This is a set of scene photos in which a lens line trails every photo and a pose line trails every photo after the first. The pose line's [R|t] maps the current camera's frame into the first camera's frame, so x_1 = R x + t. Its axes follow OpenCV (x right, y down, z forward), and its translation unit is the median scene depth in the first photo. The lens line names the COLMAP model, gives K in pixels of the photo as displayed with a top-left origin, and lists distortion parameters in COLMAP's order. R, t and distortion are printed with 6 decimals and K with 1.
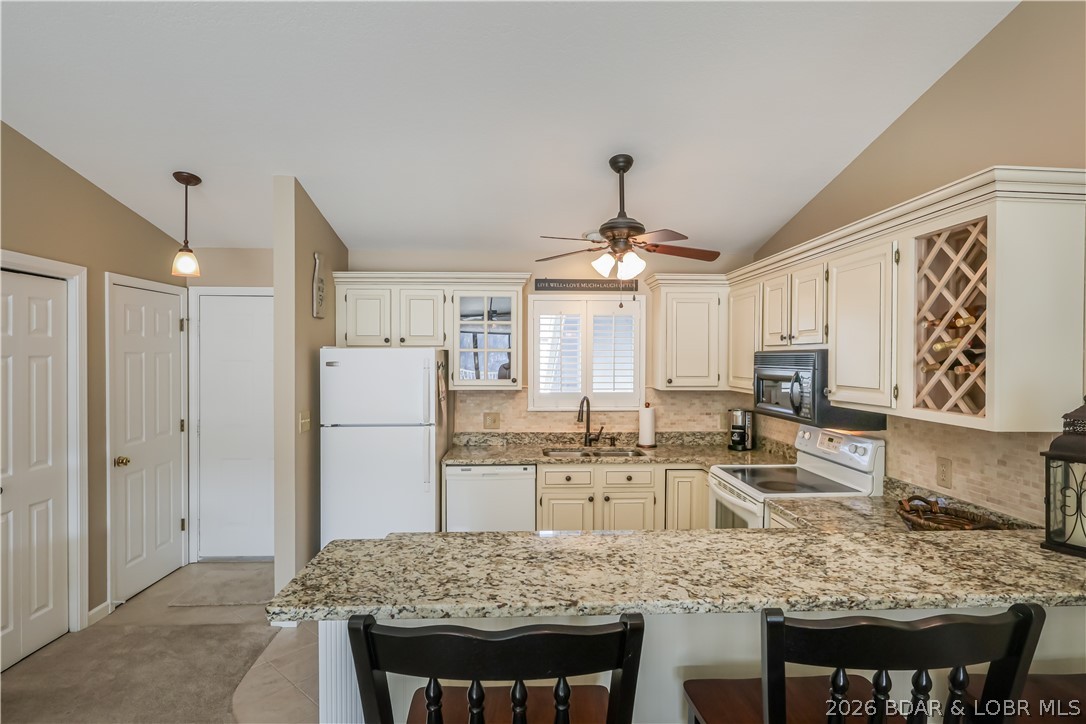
lens RADIAL K [[562.7, 0, 544.8], [0, 562.7, 361.8], [0, 0, 1]] dist [0.001229, 0.000572]
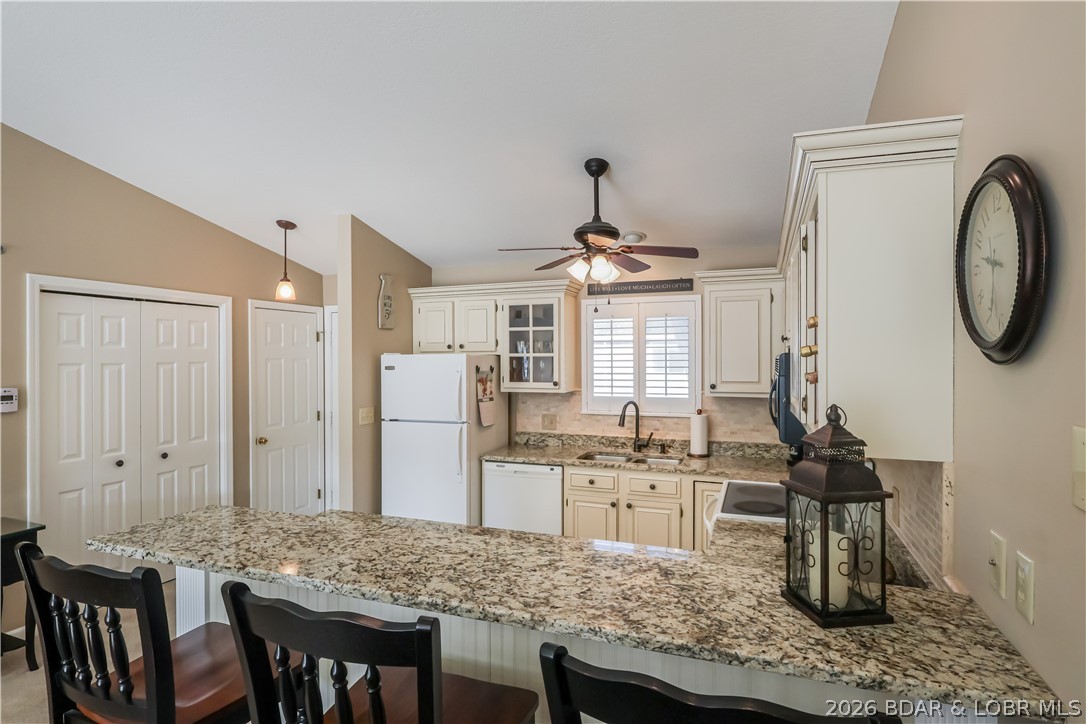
lens RADIAL K [[562.7, 0, 544.9], [0, 562.7, 361.7], [0, 0, 1]] dist [0.001229, 0.000572]
pose [[0.918164, -0.002268, -0.396193, 0.426239], [0.001371, 0.999996, -0.002548, -0.006206], [0.396197, 0.001797, 0.918164, 0.048547]]
